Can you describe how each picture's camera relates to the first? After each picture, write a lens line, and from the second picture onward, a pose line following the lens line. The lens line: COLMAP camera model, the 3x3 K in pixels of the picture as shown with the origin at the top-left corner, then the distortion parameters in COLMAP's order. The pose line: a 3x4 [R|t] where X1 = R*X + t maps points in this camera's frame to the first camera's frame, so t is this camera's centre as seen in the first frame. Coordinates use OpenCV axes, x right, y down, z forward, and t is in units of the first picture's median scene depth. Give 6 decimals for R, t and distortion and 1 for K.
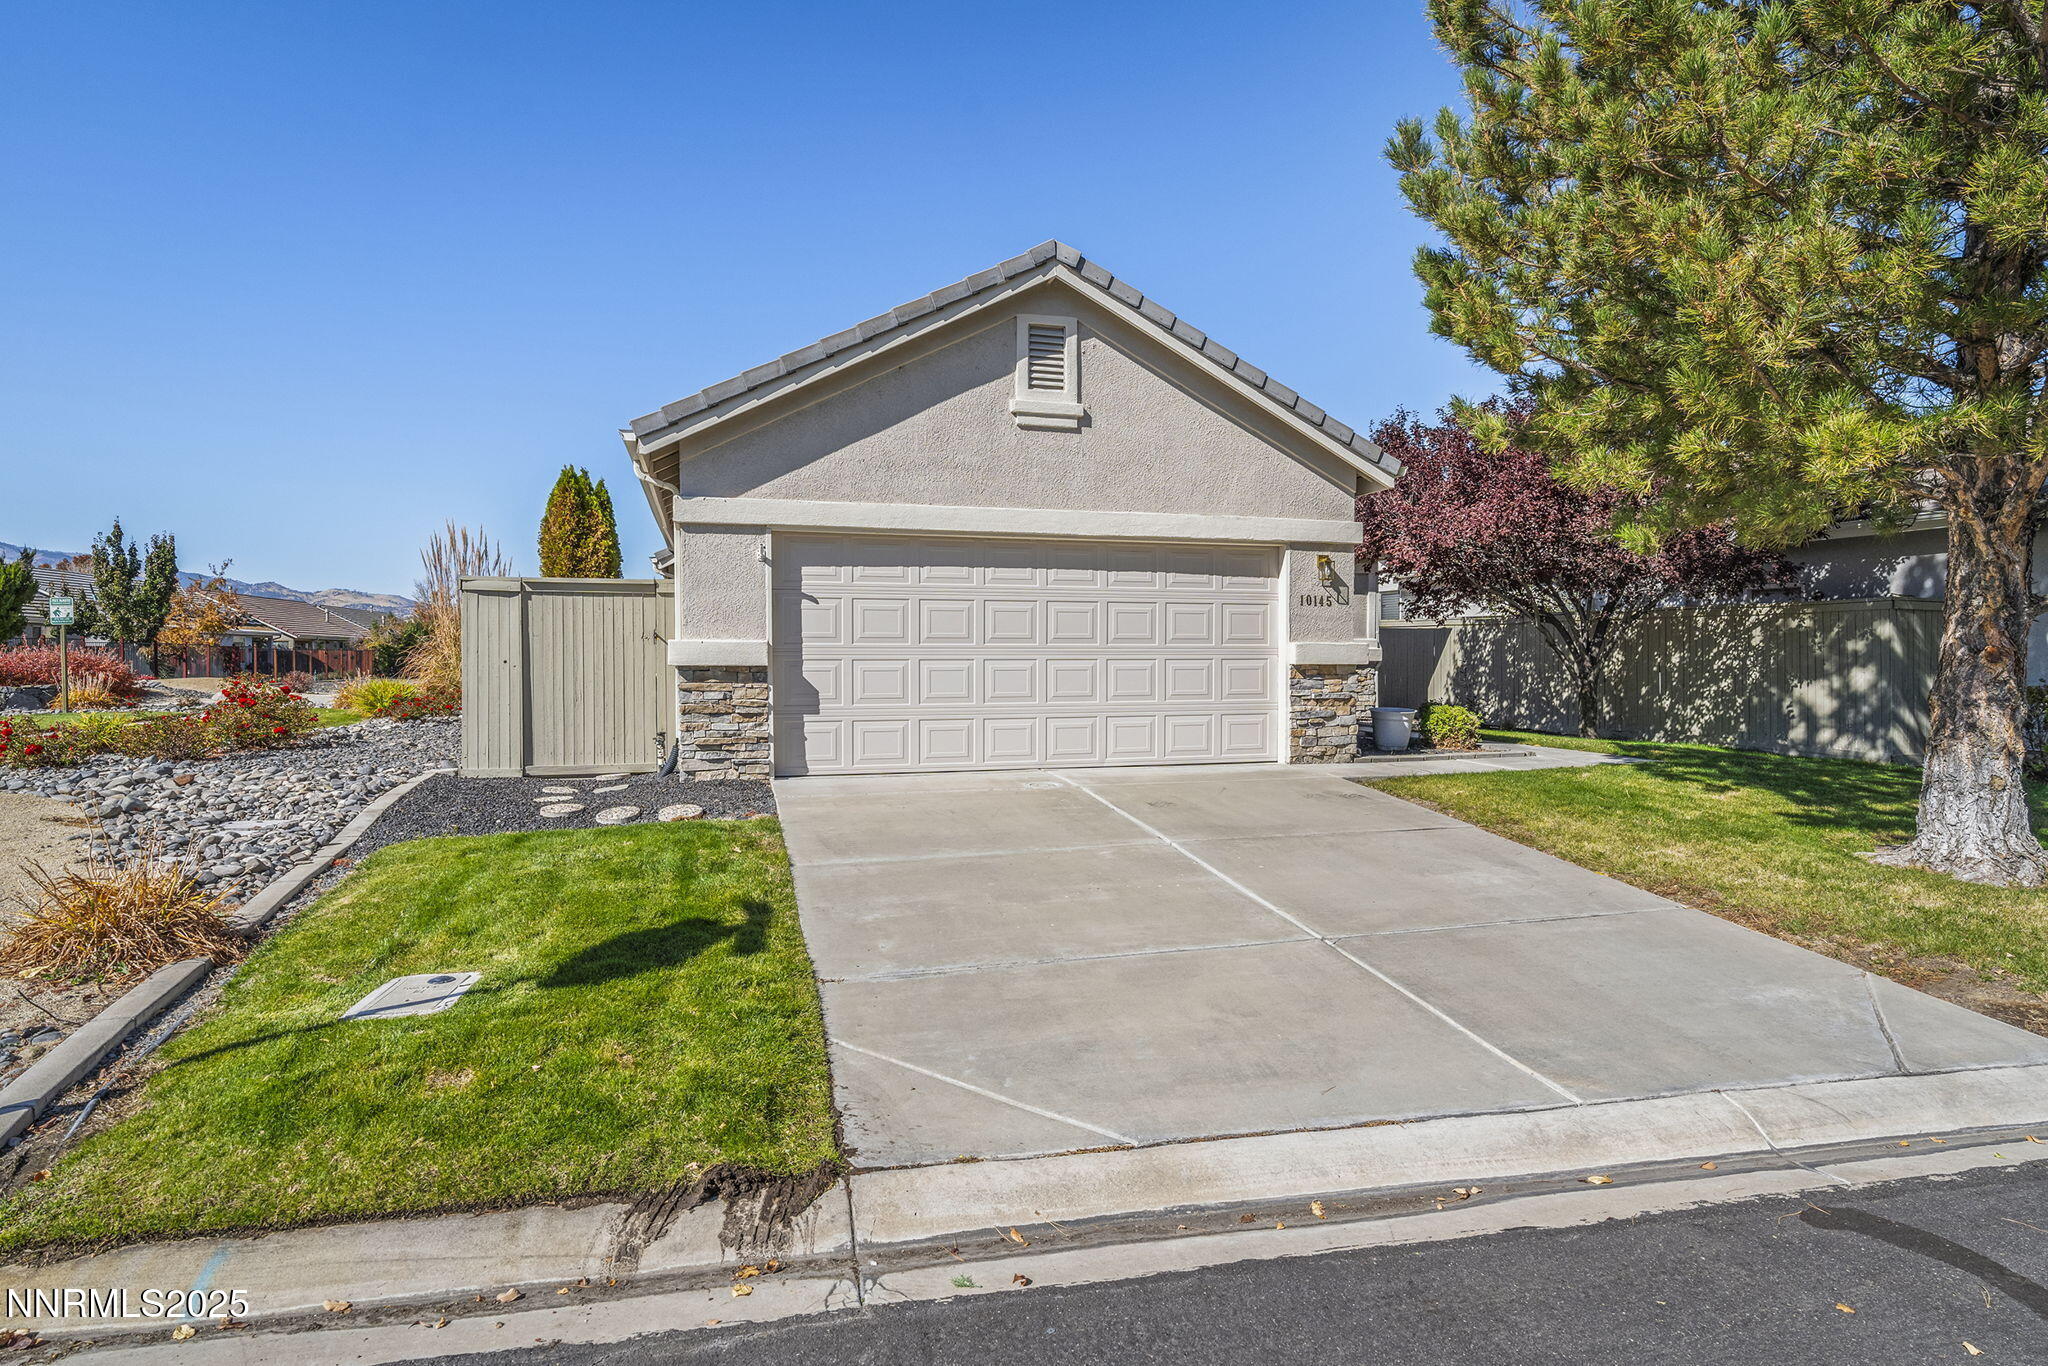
lens RADIAL K [[932.8, 0, 1025.0], [0, 932.8, 704.2], [0, 0, 1]] dist [-0.005078, 0.002314]
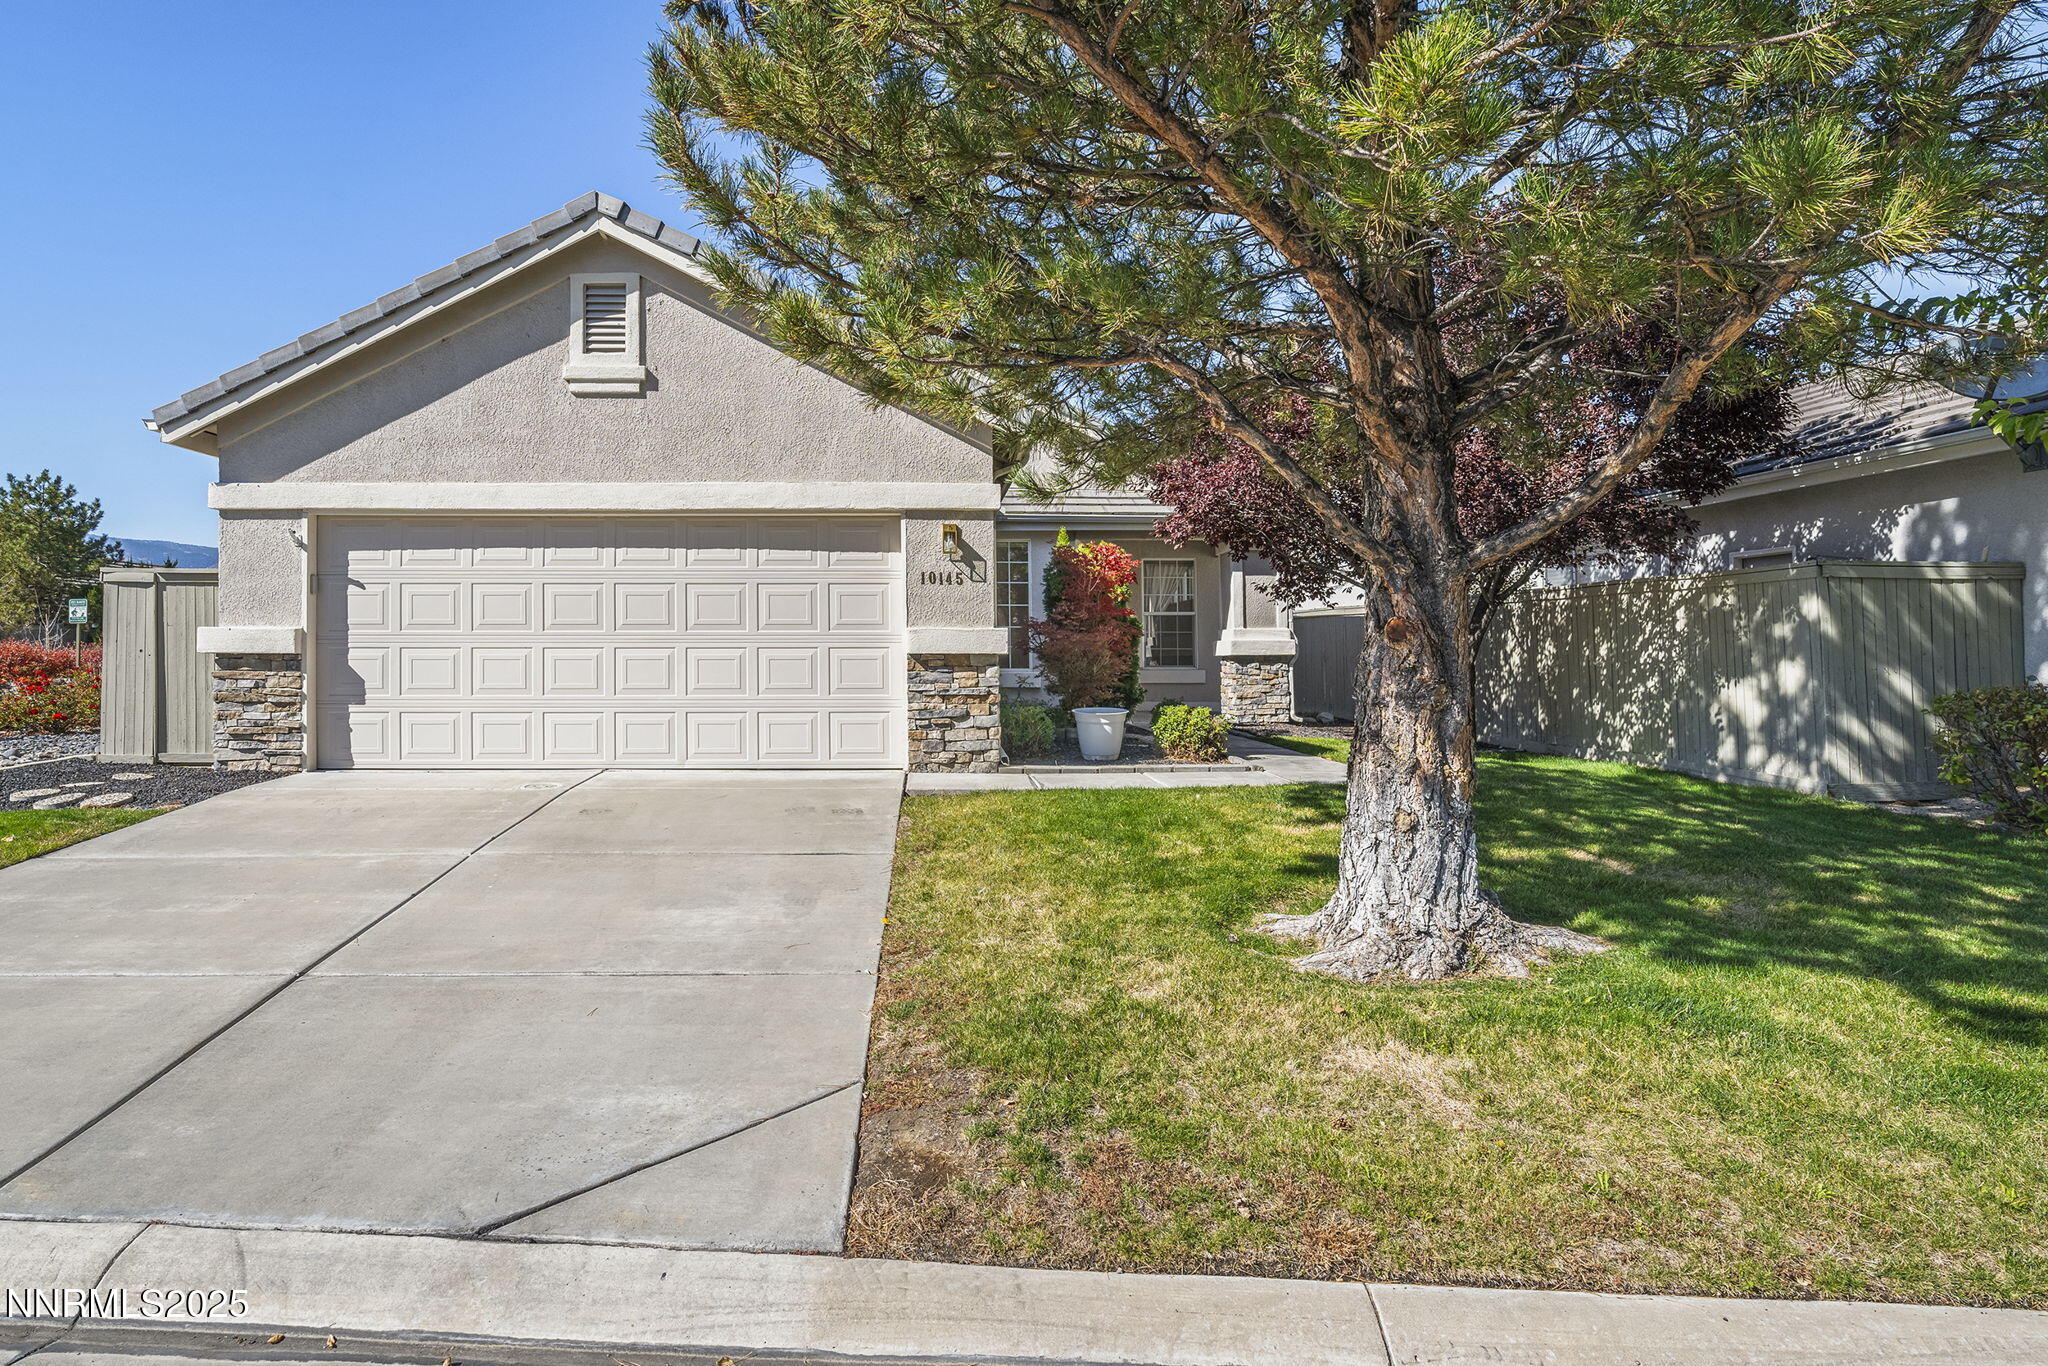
lens RADIAL K [[993.3, 0, 1024.4], [0, 993.3, 662.4], [0, 0, 1]] dist [-0.005062, 0.000753]
pose [[0.973254, 0.001799, -0.229725, 0.632028], [-0.012287, 0.998946, -0.044234, 0.003850], [0.229404, 0.045873, 0.972250, 0.158105]]
